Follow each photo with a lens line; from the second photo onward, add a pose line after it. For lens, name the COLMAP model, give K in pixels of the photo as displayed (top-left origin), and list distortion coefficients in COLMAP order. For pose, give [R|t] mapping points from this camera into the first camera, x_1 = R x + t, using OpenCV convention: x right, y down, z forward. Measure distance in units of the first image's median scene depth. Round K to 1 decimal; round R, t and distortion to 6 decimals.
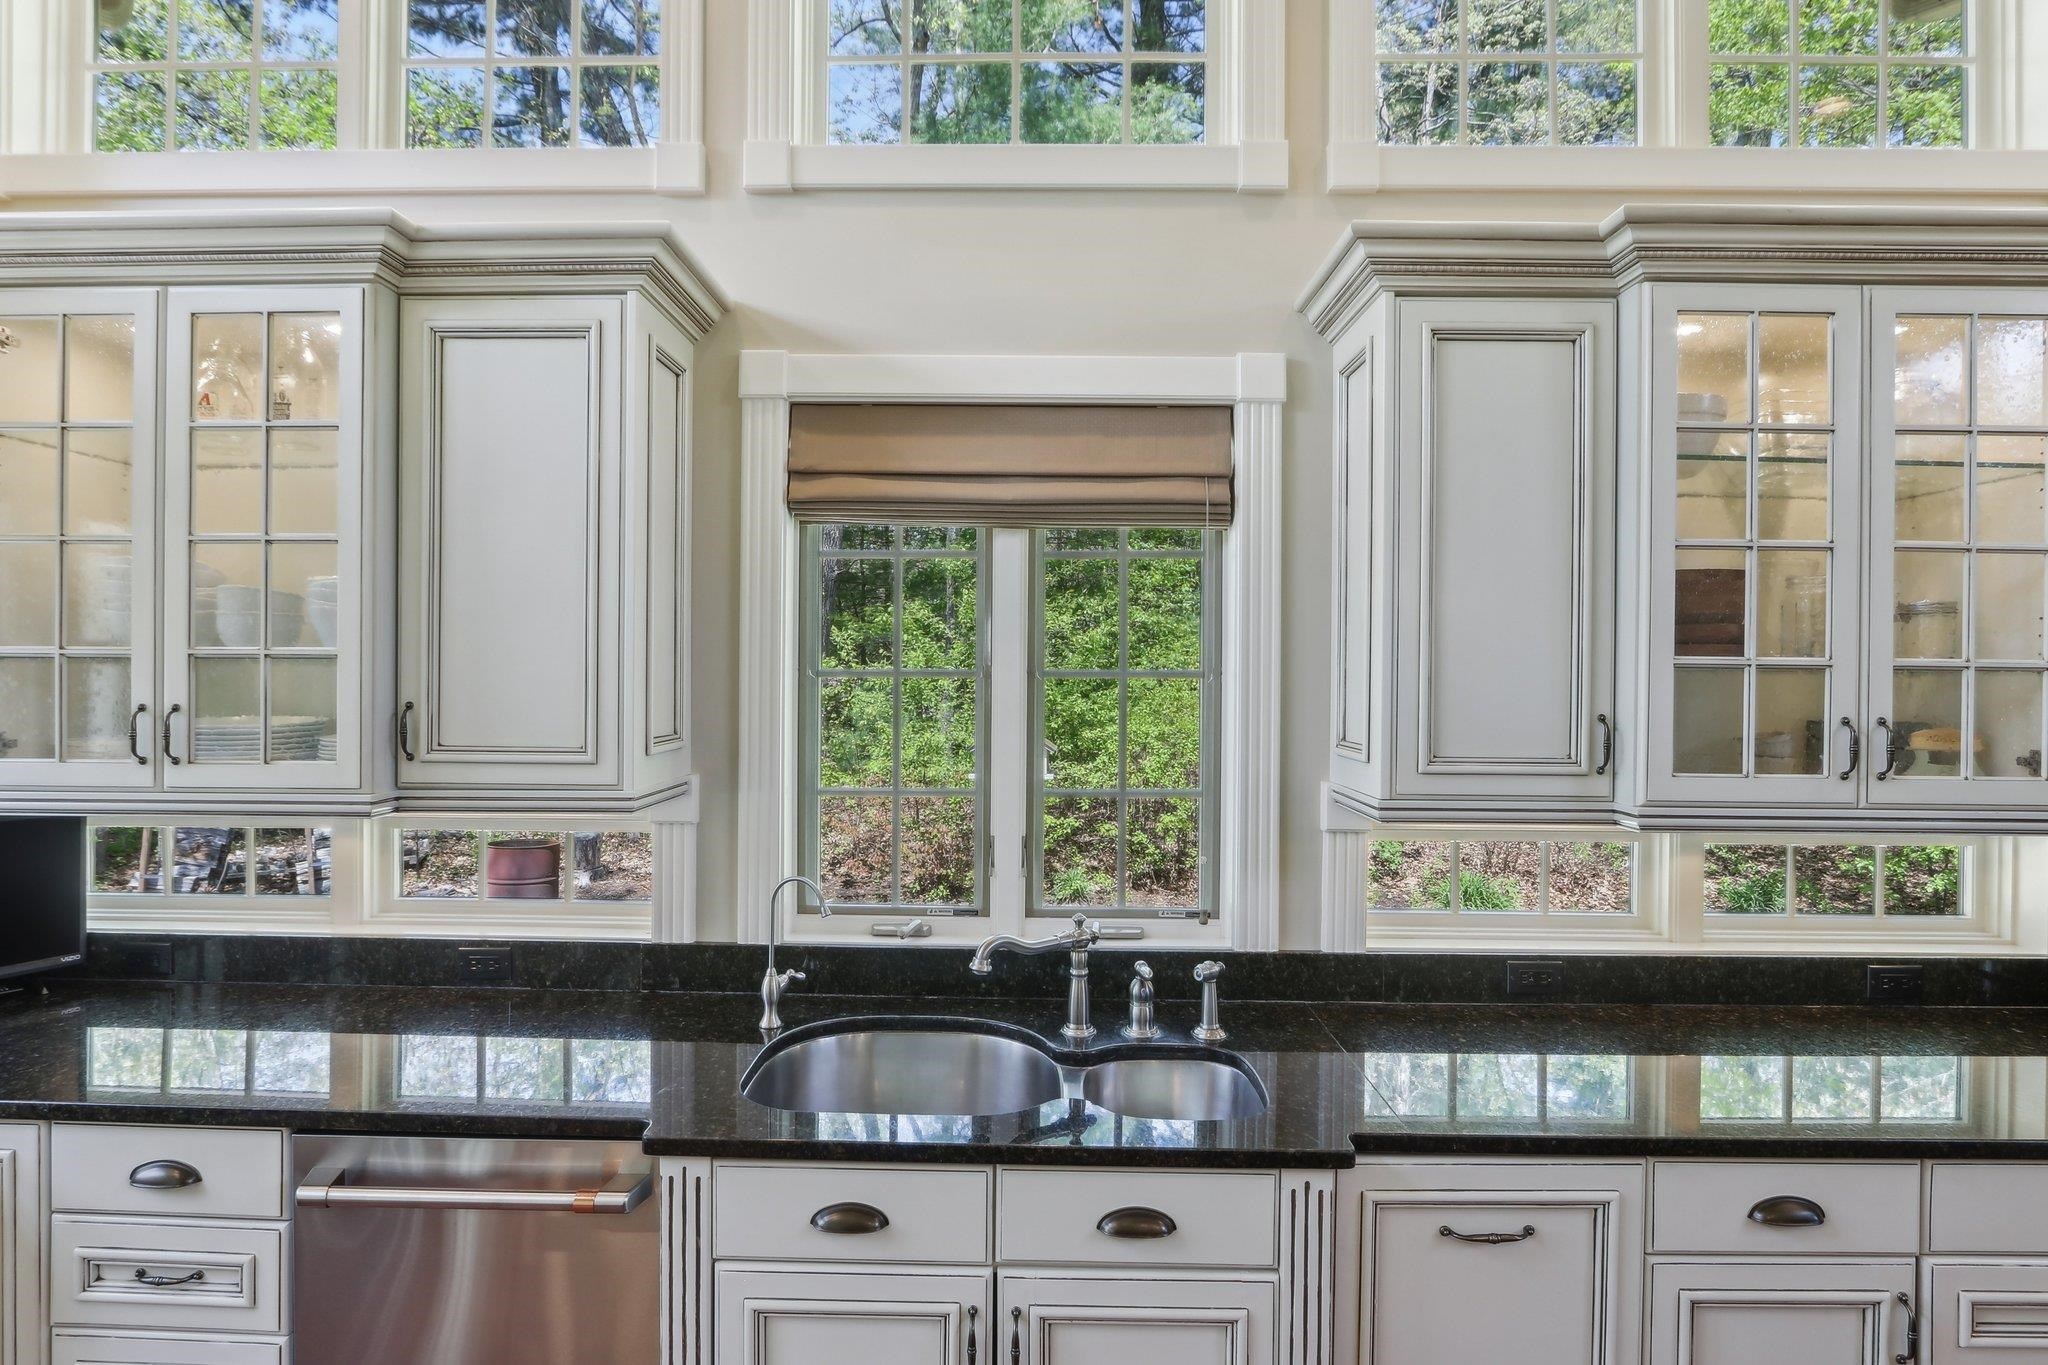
lens RADIAL K [[1100.1, 0, 989.5], [0, 1100.1, 658.9], [0, 0, 1]] dist [-0.008259, -0.001899]
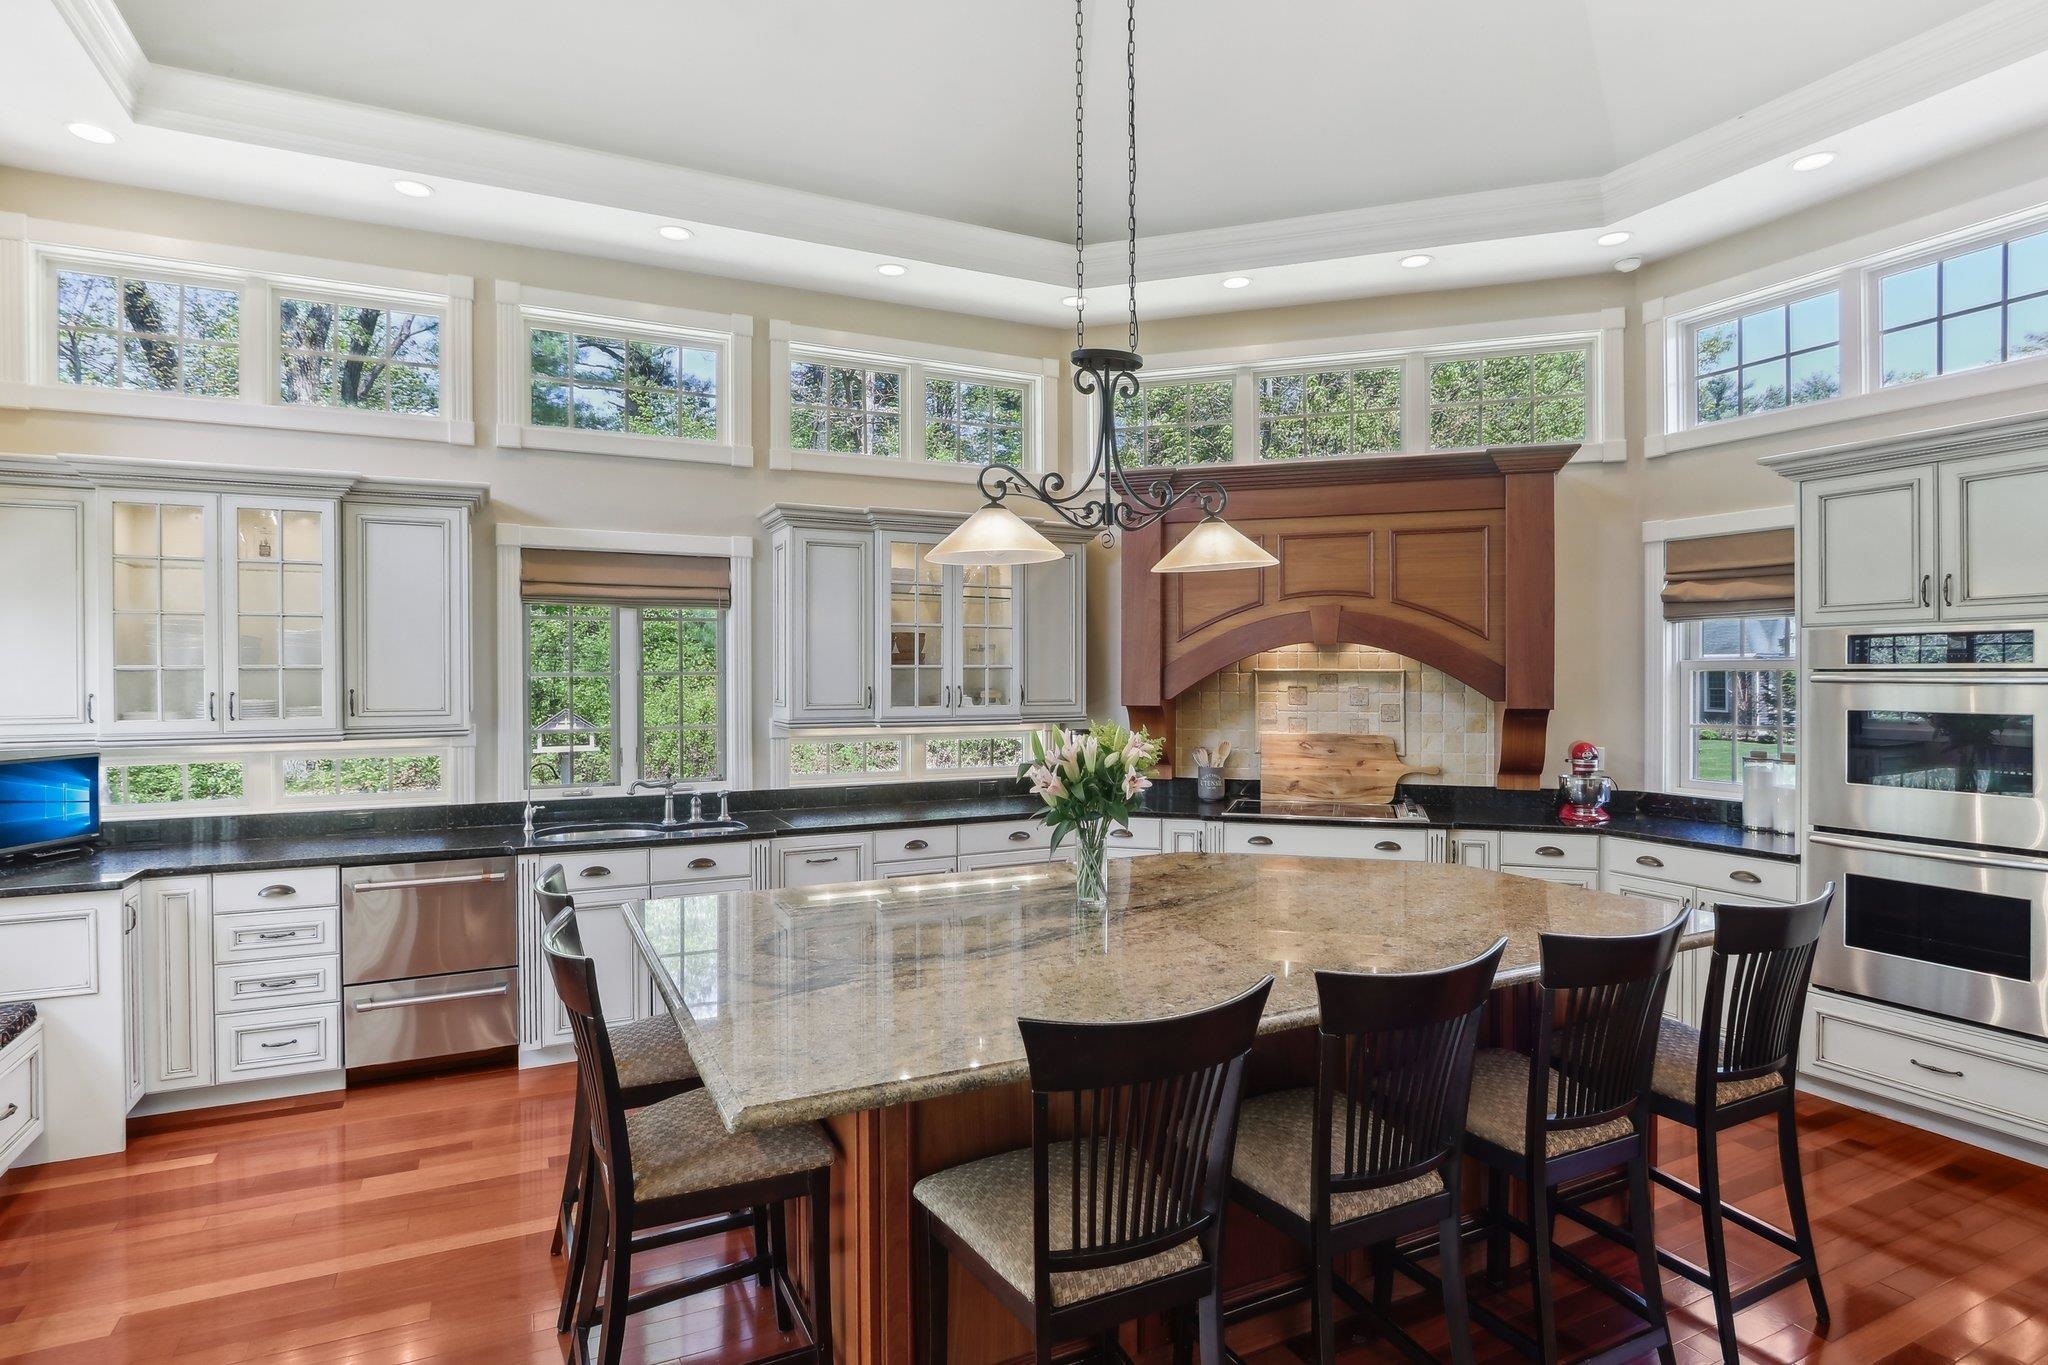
lens RADIAL K [[1100.1, 0, 1030.7], [0, 1100.1, 683.9], [0, 0, 1]] dist [-0.008259, -0.001899]
pose [[0.881839, -0.014424, 0.471330, -0.344515], [0.006058, 0.999796, 0.019263, -0.005066], [-0.471511, -0.014132, 0.881747, -1.467204]]
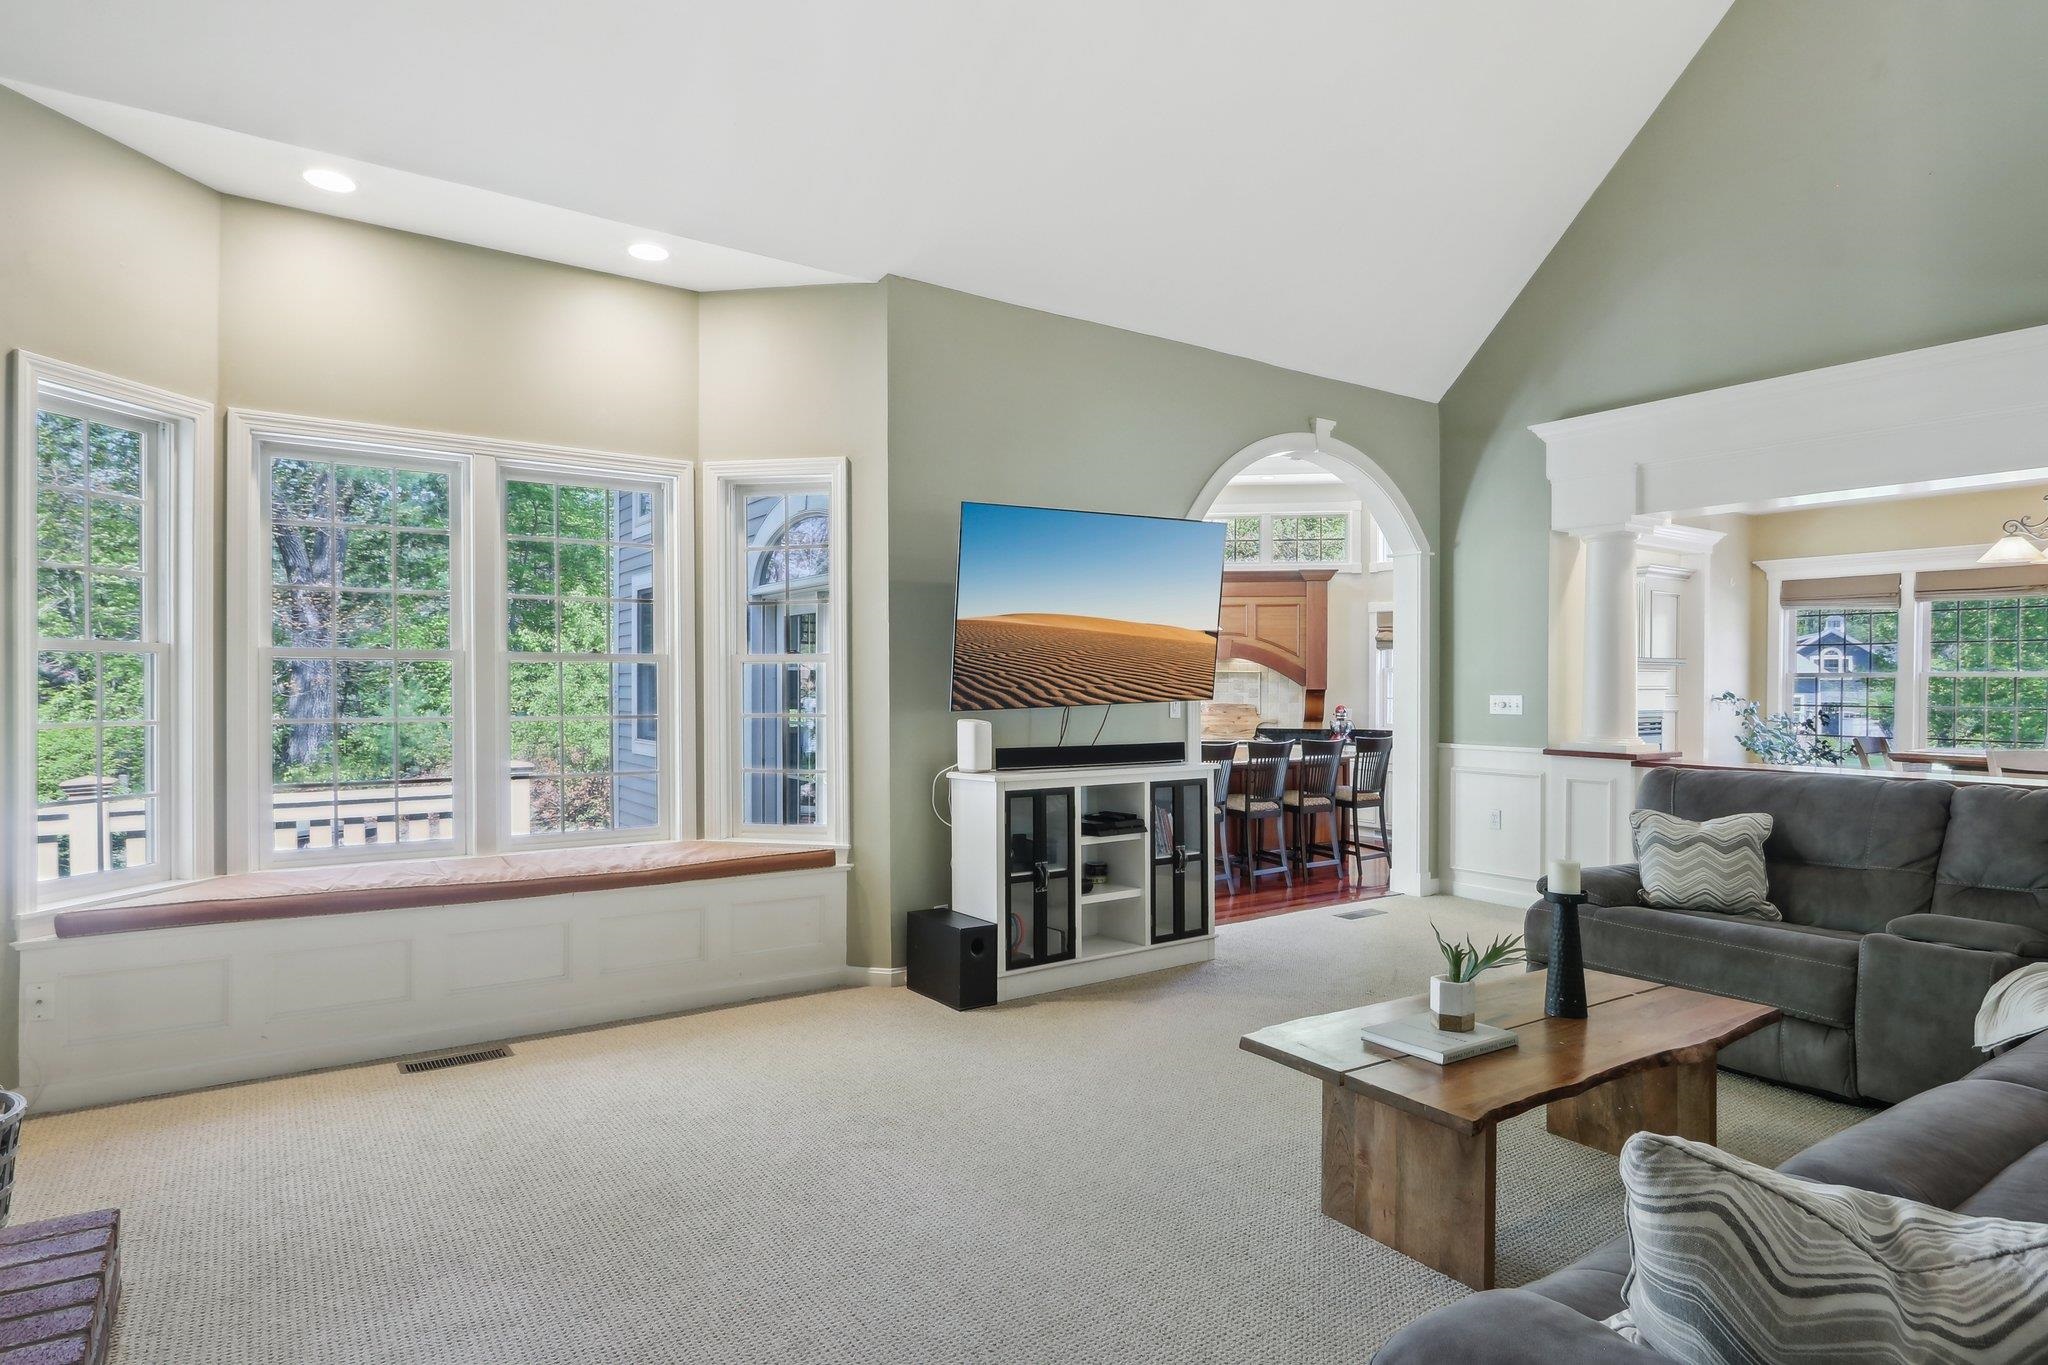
lens RADIAL K [[1071.3, 0, 1032.8], [0, 1071.3, 690.6], [0, 0, 1]] dist [-0.006193, 0.001029]
pose [[0.812878, -0.006860, 0.582393, -2.243247], [-0.004979, 0.999812, 0.018727, 0.017743], [-0.582412, -0.018122, 0.812691, -3.155158]]
